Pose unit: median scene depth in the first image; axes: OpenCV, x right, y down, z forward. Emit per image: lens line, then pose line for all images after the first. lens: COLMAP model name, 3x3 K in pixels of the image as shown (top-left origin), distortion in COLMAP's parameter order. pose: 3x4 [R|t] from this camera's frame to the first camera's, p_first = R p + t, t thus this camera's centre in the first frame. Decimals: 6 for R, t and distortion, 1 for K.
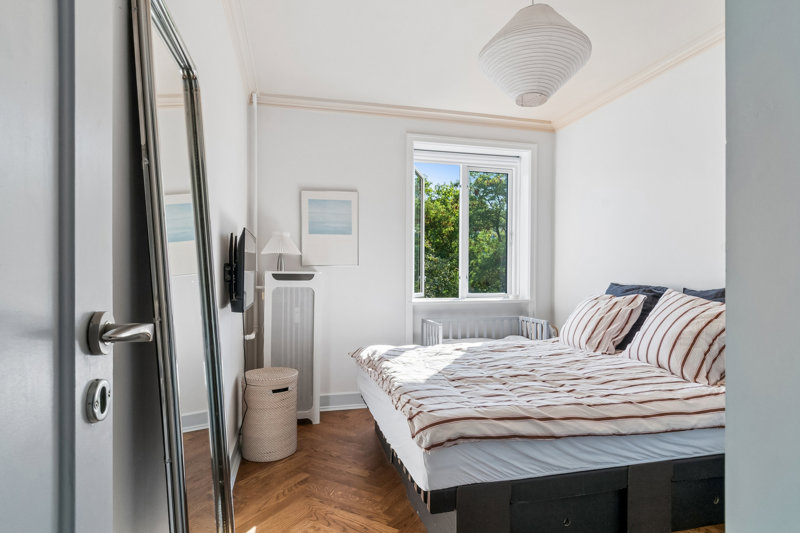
lens RADIAL K [[426.0, 0, 399.0], [0, 426.0, 269.8], [0, 0, 1]] dist [0.007141, -0.000953]
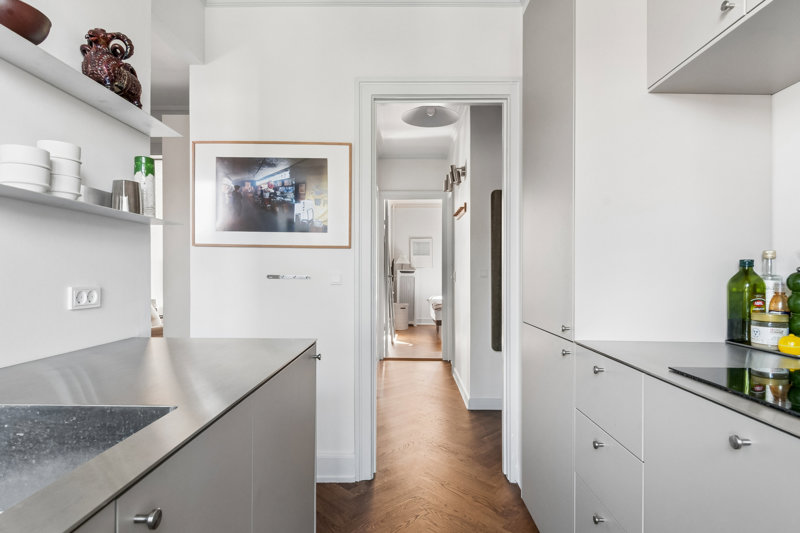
lens RADIAL K [[426.0, 0, 402.5], [0, 426.0, 268.6], [0, 0, 1]] dist [0.007141, -0.000953]
pose [[0.964366, -0.001286, -0.264568, 0.424636], [-0.000026, 0.999988, -0.004955, 0.008066], [0.264571, 0.004786, 0.964354, -1.564980]]
